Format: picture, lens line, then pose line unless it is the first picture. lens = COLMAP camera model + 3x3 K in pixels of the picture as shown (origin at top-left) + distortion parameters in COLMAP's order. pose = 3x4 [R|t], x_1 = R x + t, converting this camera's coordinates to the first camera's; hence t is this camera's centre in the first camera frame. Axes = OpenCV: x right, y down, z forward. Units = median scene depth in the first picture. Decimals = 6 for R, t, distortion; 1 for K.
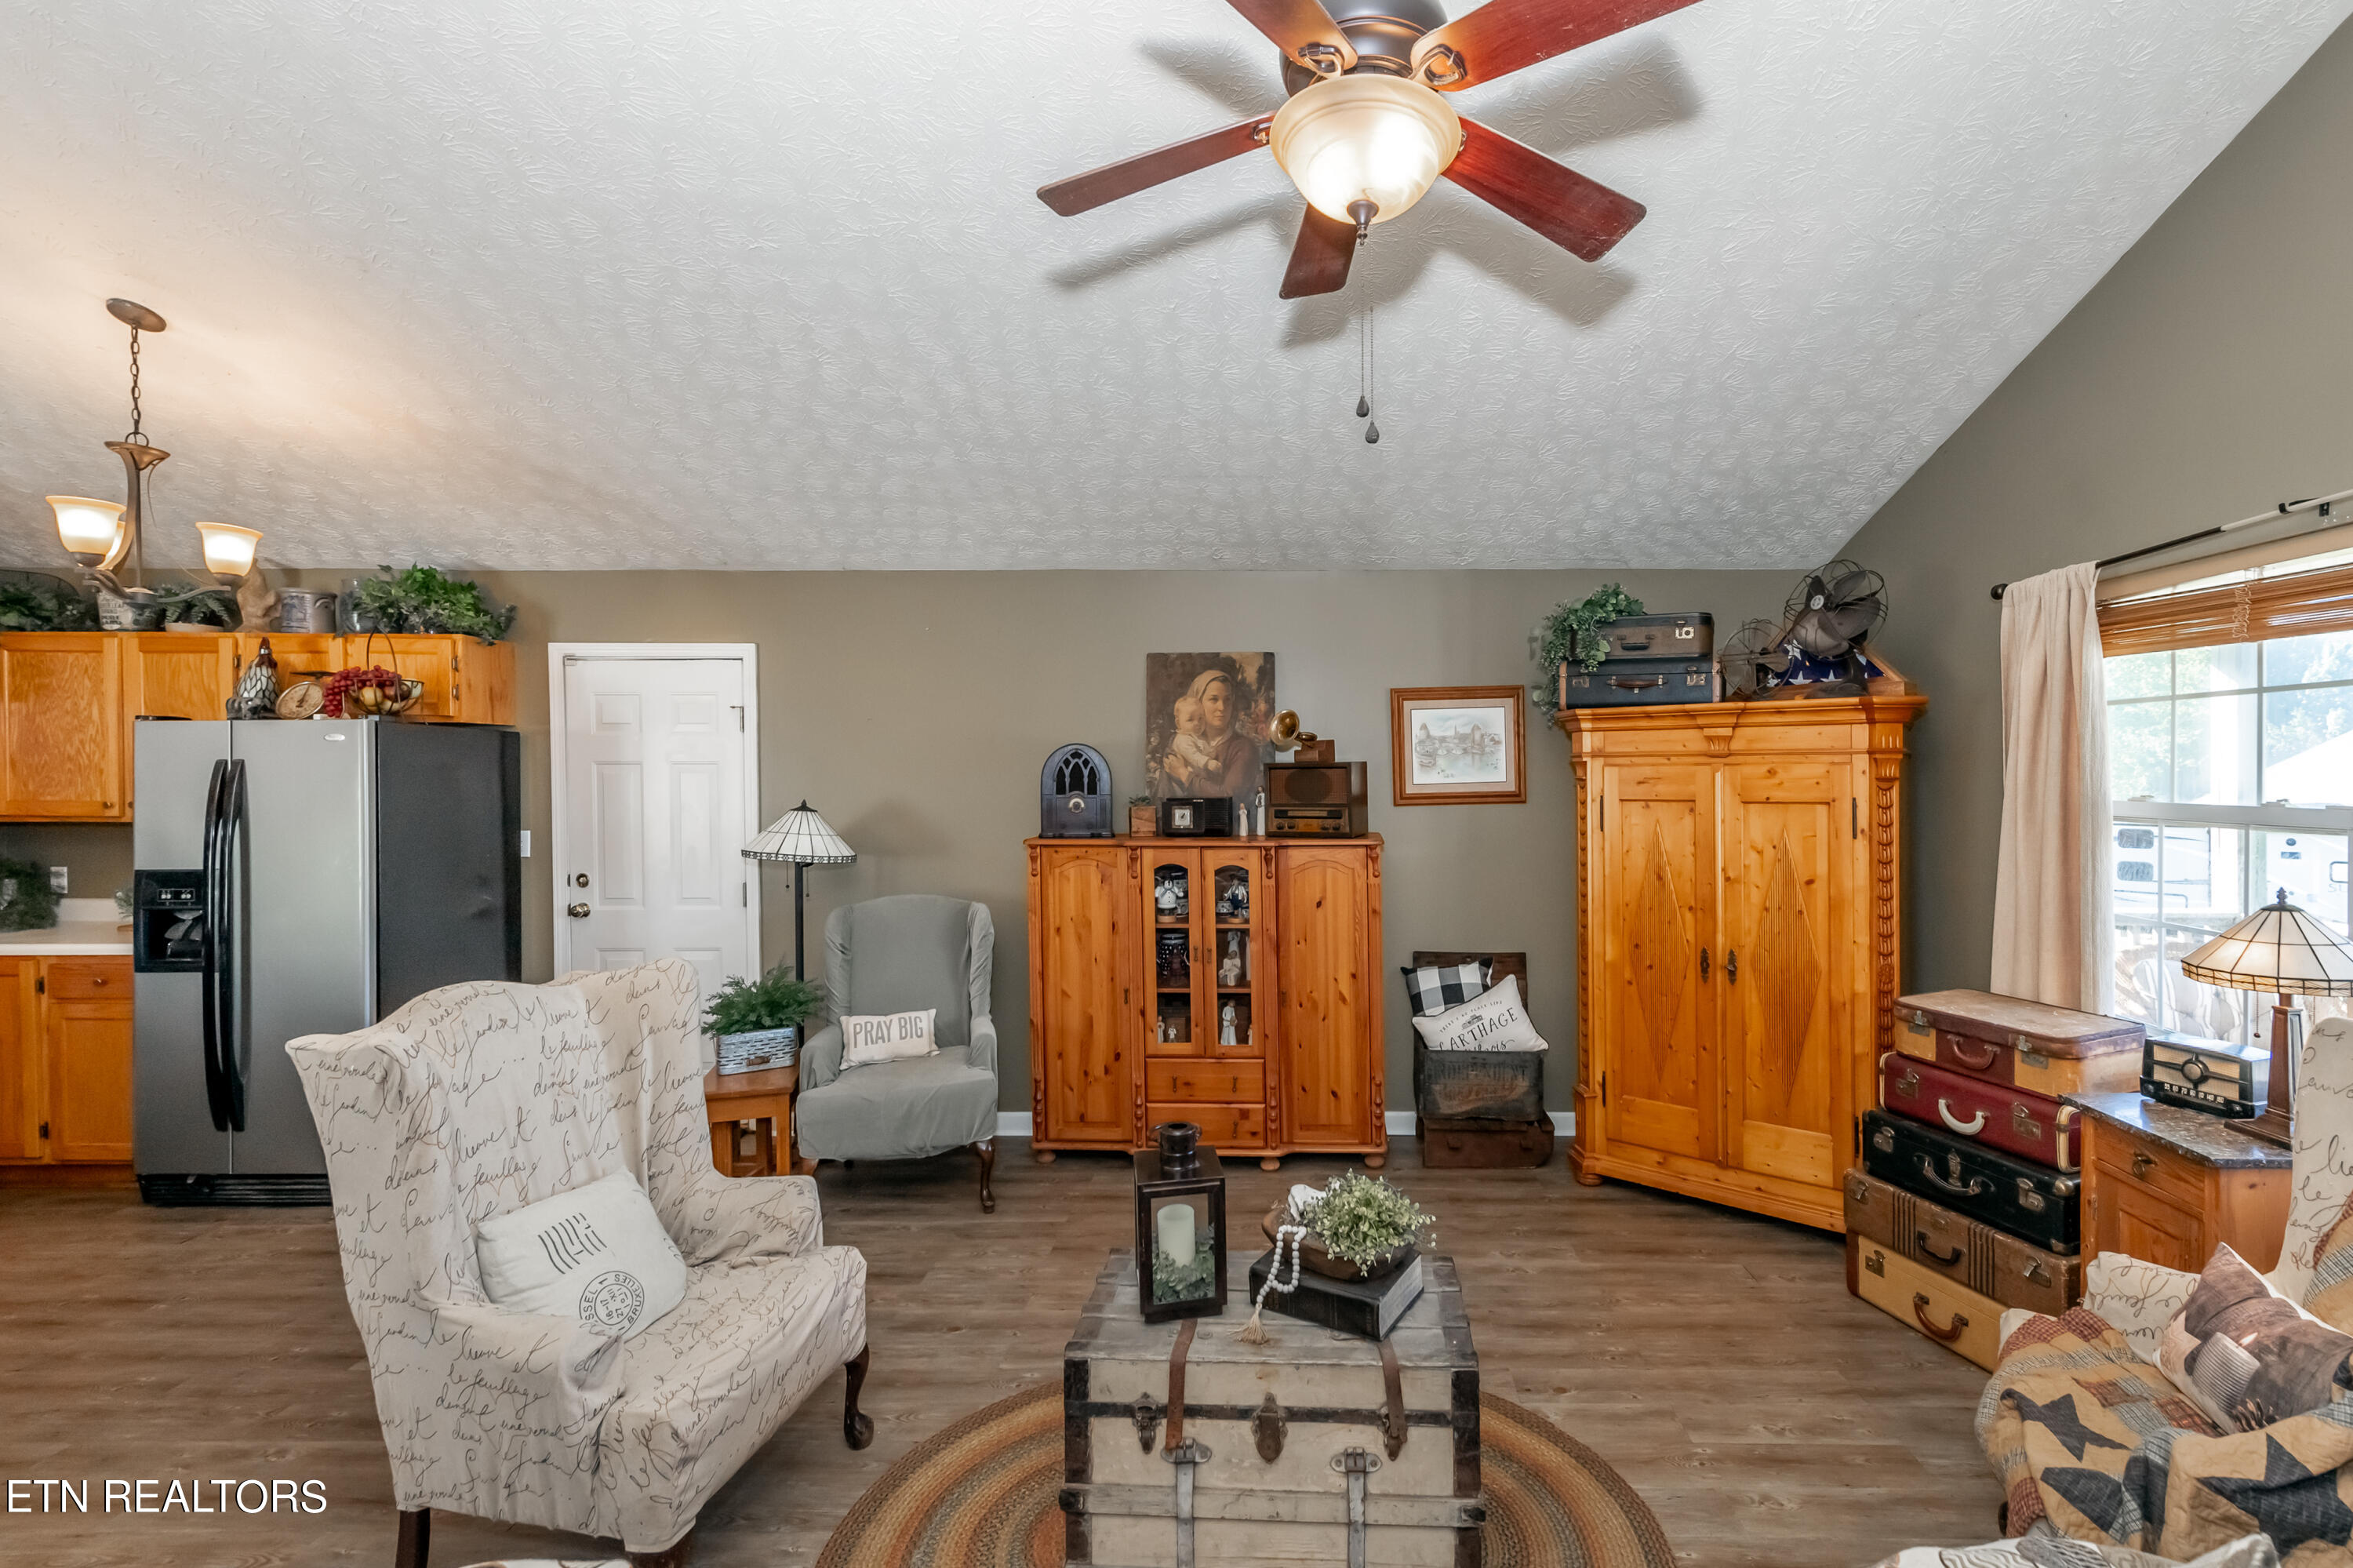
lens RADIAL K [[1029.0, 0, 1217.9], [0, 1029.0, 802.4], [0, 0, 1]] dist [0.019650, -0.008043]
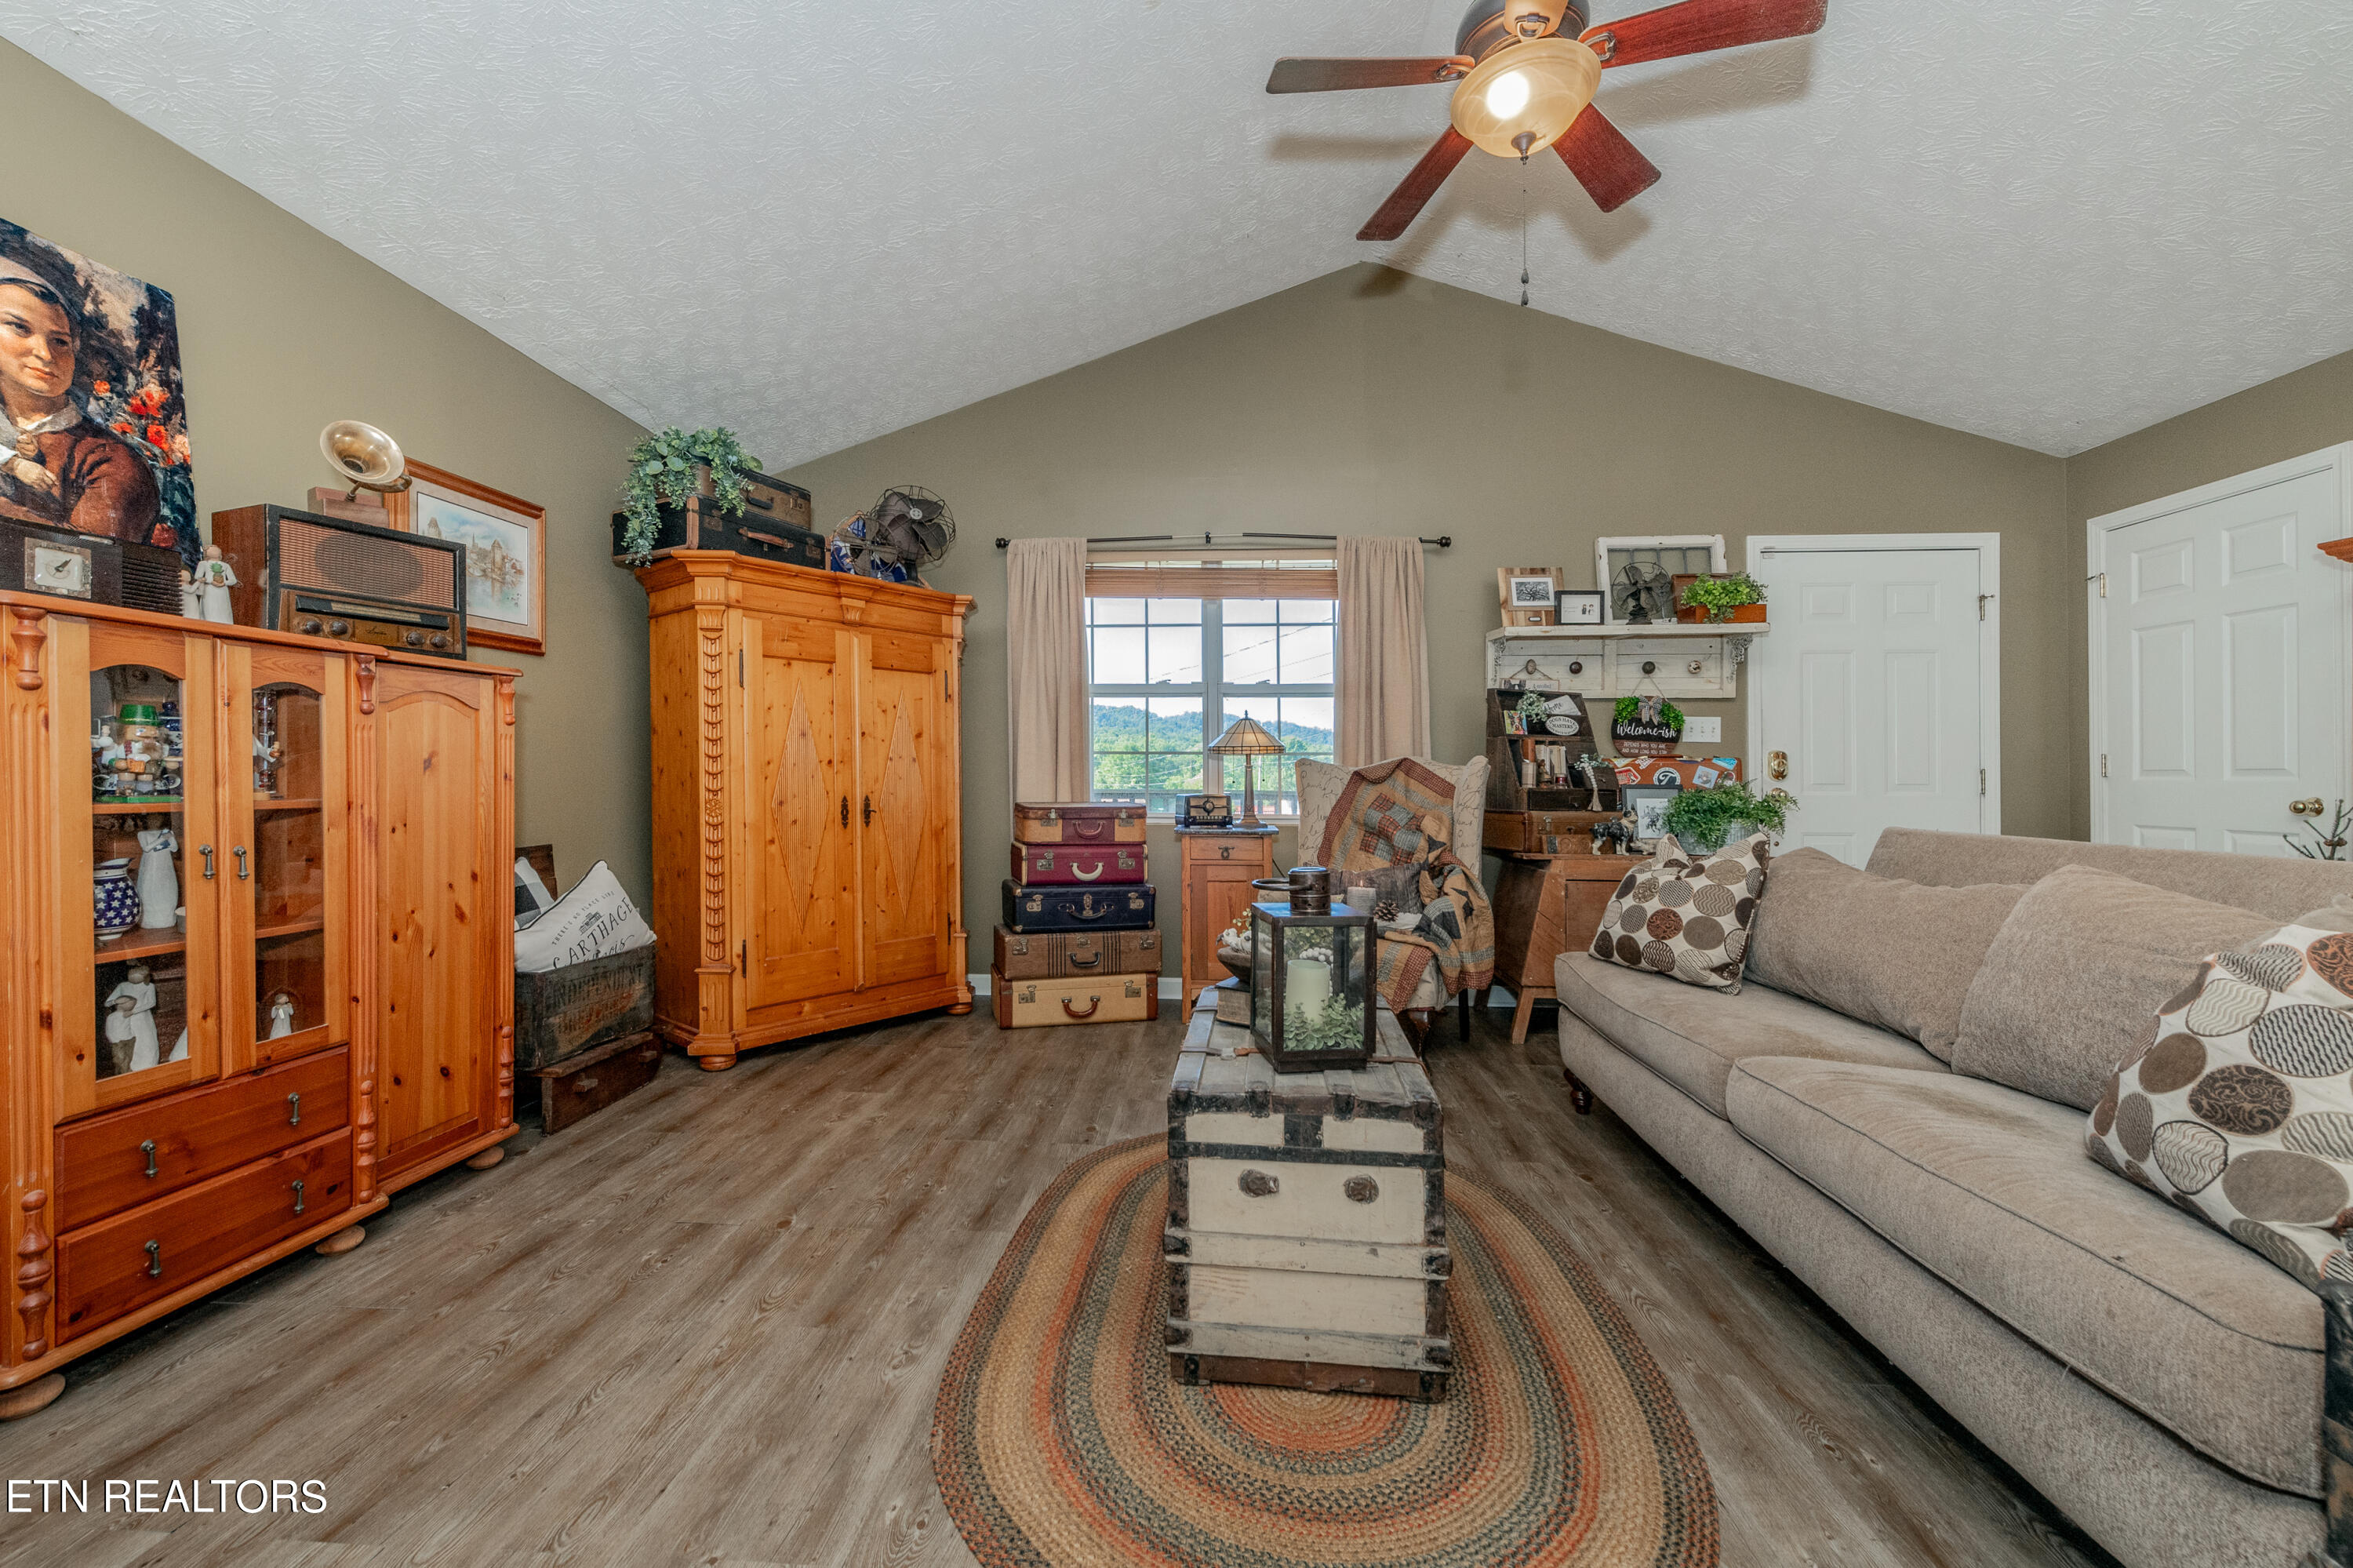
lens RADIAL K [[919.2, 0, 1192.4], [0, 919.2, 785.1], [0, 0, 1]] dist [0.013402, -0.004221]
pose [[0.023000, 0.002626, 0.999732, -0.419148], [0.017037, 0.999850, -0.003018, 0.115451], [-0.999590, 0.017102, 0.022952, 0.514788]]
